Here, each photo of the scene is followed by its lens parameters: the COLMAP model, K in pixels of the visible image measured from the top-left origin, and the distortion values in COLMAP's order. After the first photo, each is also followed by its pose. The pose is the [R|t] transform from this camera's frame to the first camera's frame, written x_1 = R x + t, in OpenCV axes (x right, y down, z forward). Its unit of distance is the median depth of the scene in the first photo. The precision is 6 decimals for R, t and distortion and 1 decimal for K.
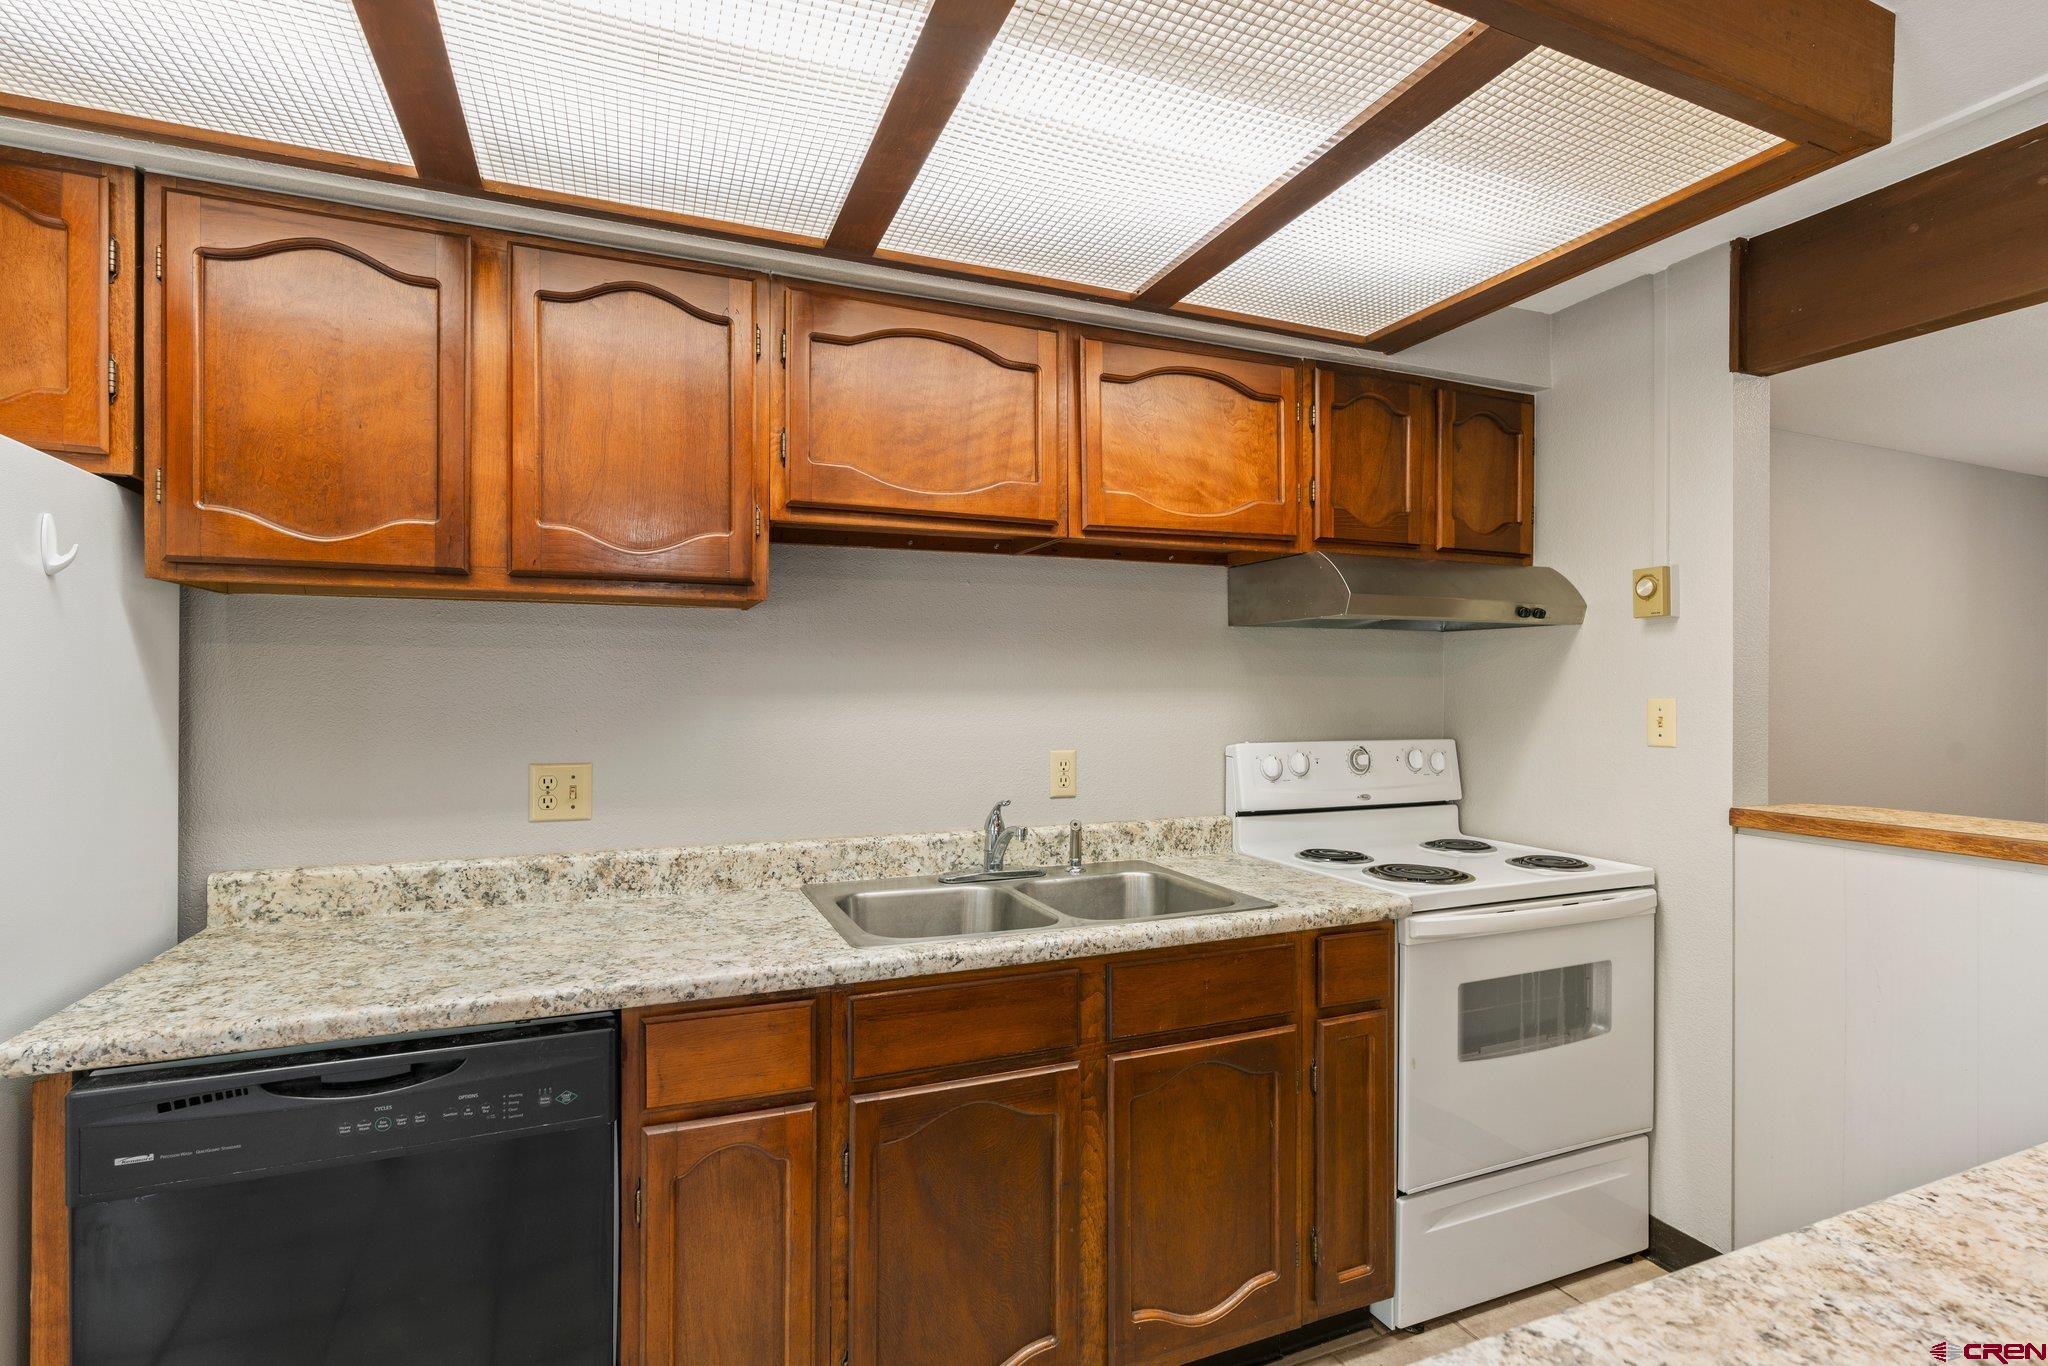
lens RADIAL K [[959.1, 0, 1023.3], [0, 959.1, 694.9], [0, 0, 1]] dist [-0.002973, -0.000210]
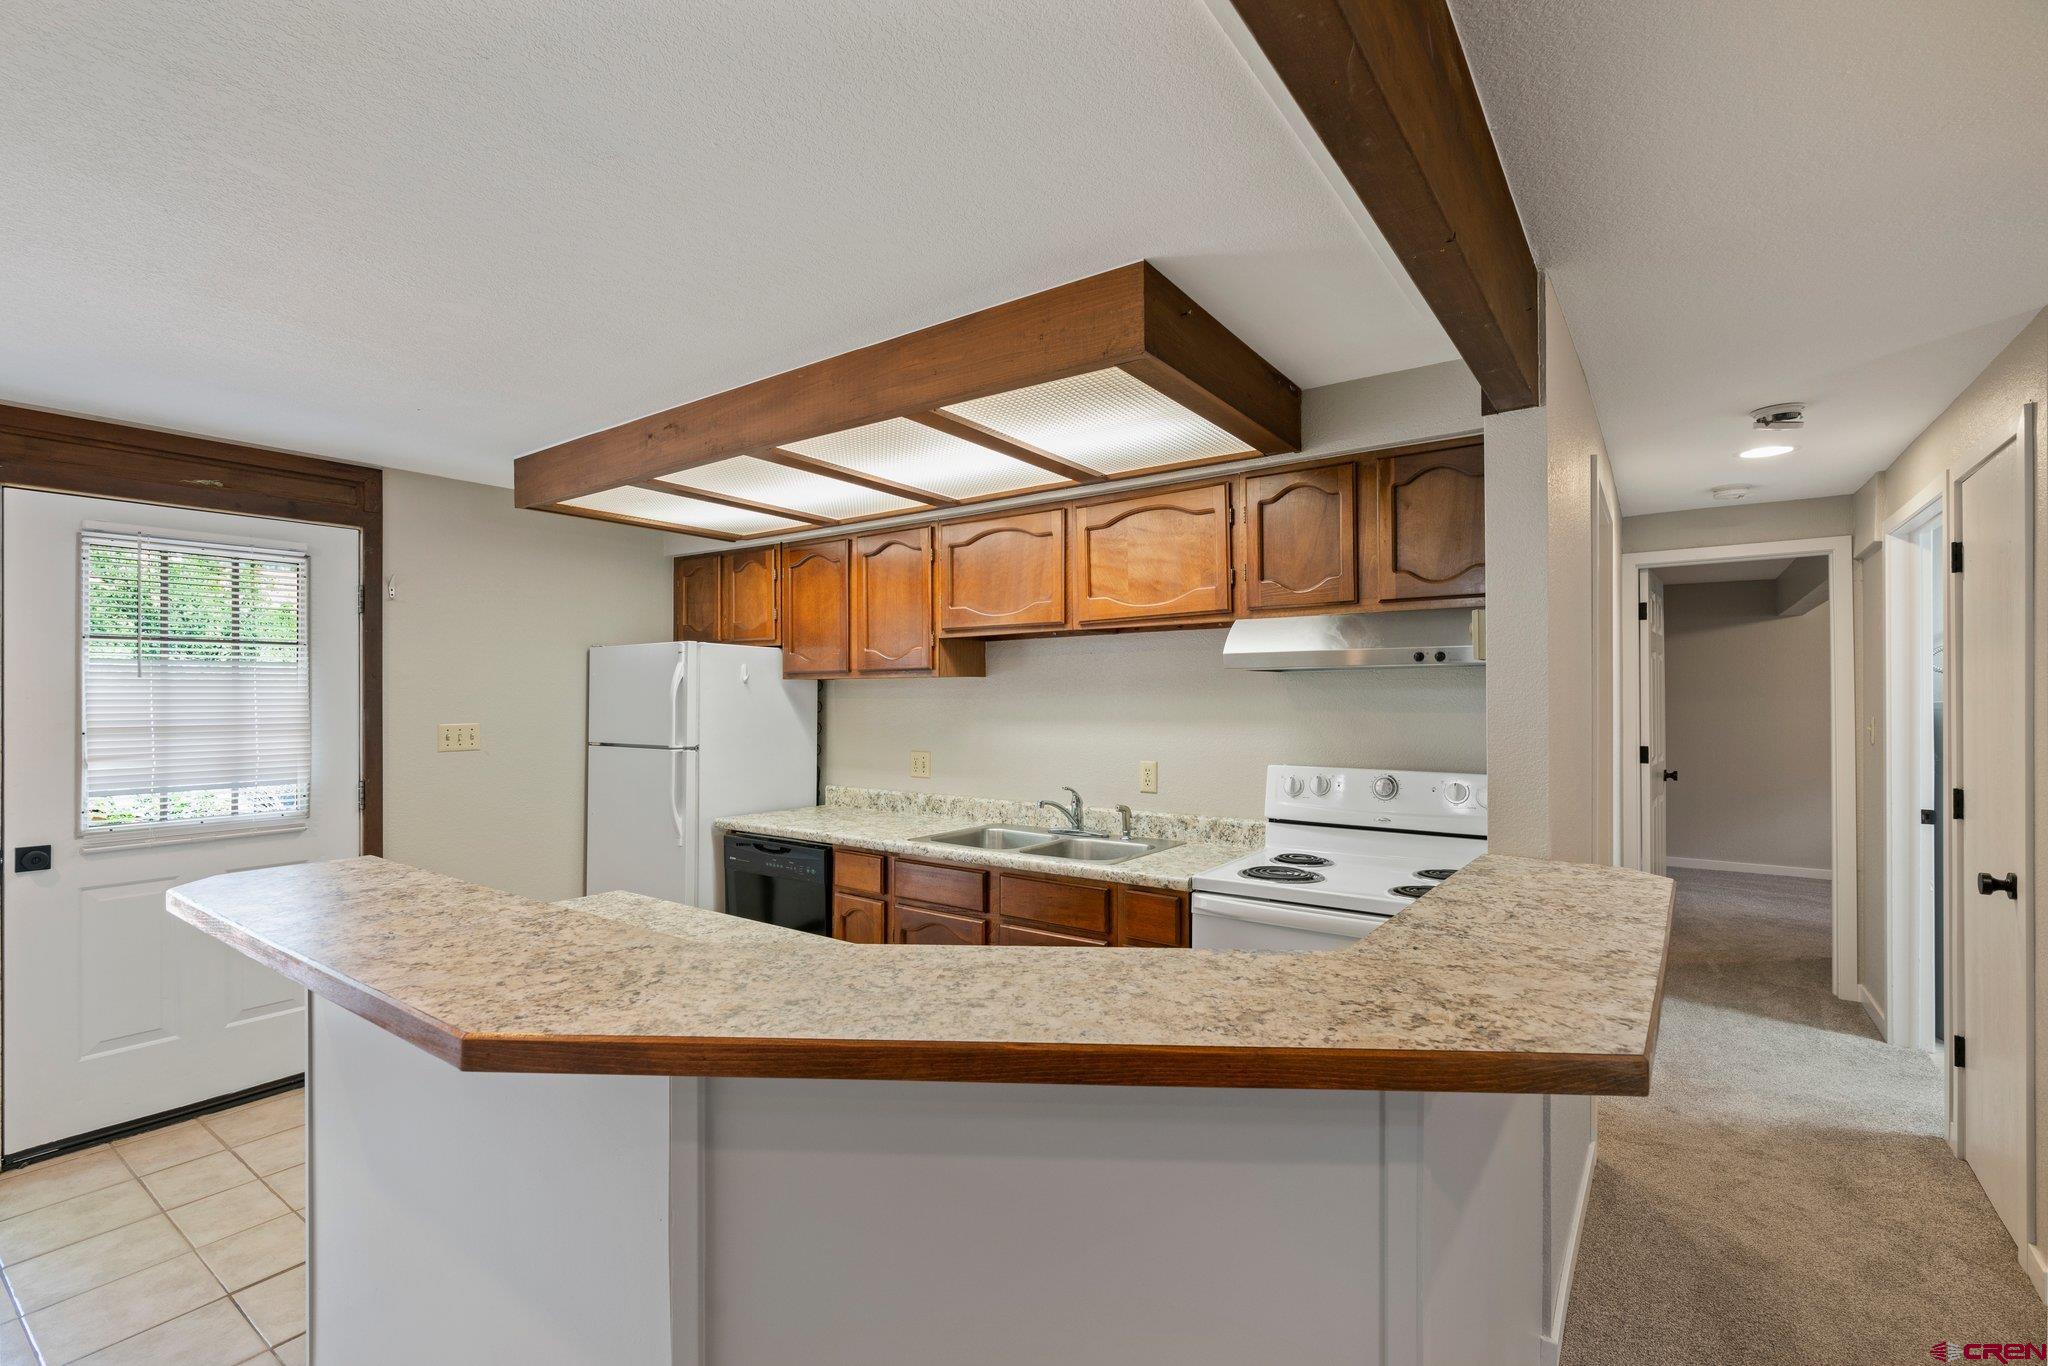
lens RADIAL K [[913.0, 0, 1024.5], [0, 913.0, 684.8], [0, 0, 1]] dist [-0.000453, 0.000517]
pose [[0.526944, -0.007358, -0.849868, 1.278915], [0.007502, 0.999964, -0.004006, -0.062628], [0.849867, -0.004265, 0.526981, 0.099311]]
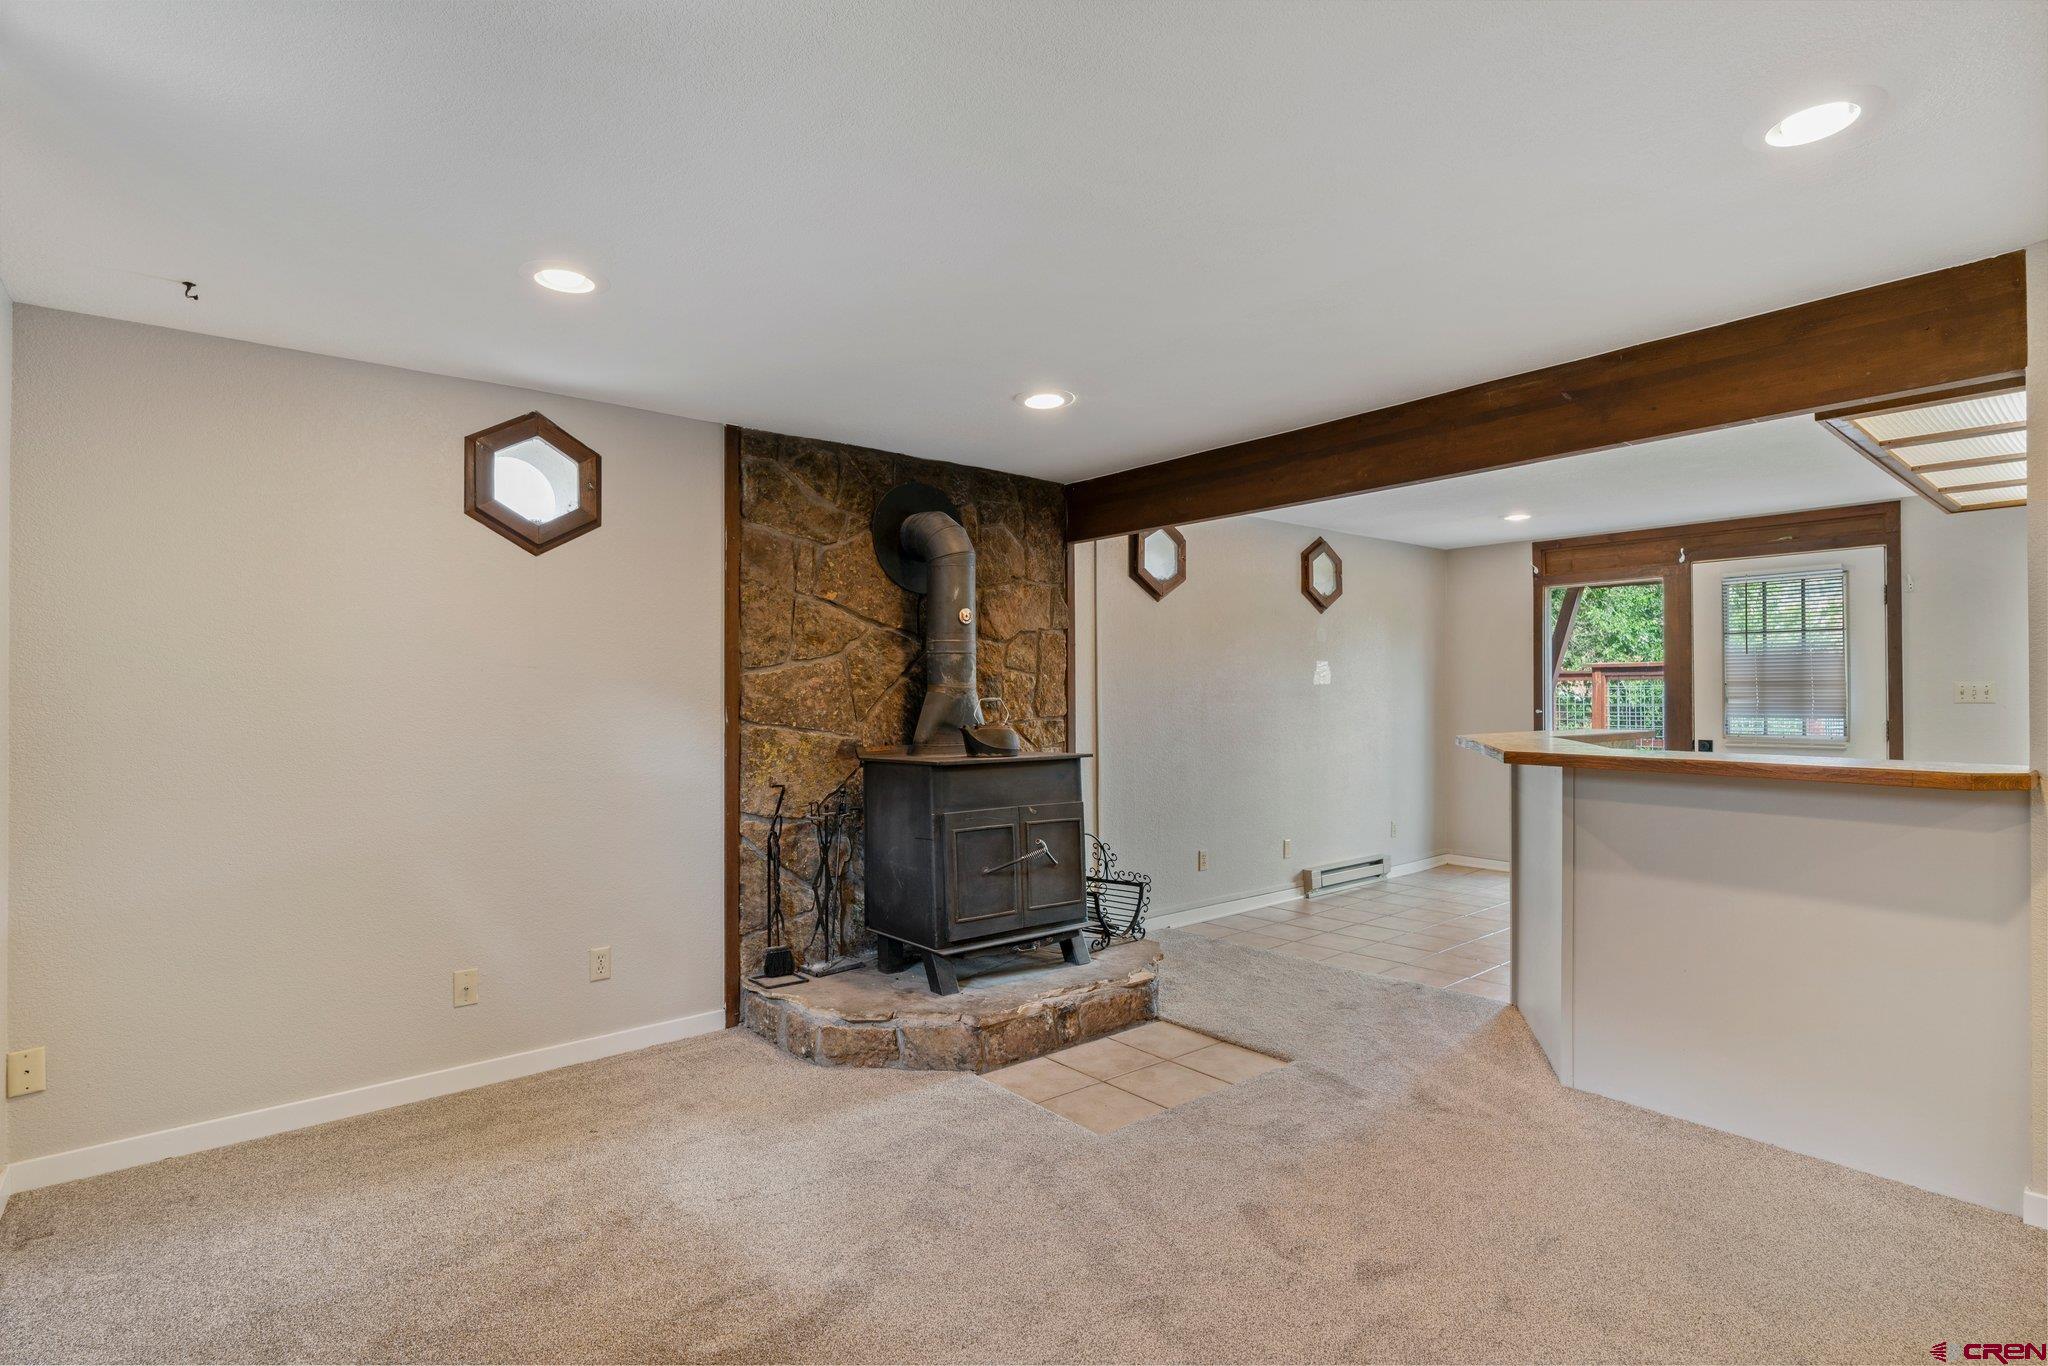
lens RADIAL K [[1004.8, 0, 1012.4], [0, 1004.8, 684.1], [0, 0, 1]] dist [-0.001788, 0.000291]
pose [[-0.954074, 0.003630, -0.299548, 2.180951], [0.008959, 0.999825, -0.016419, 0.022003], [0.299436, -0.018349, -0.953940, 1.731996]]
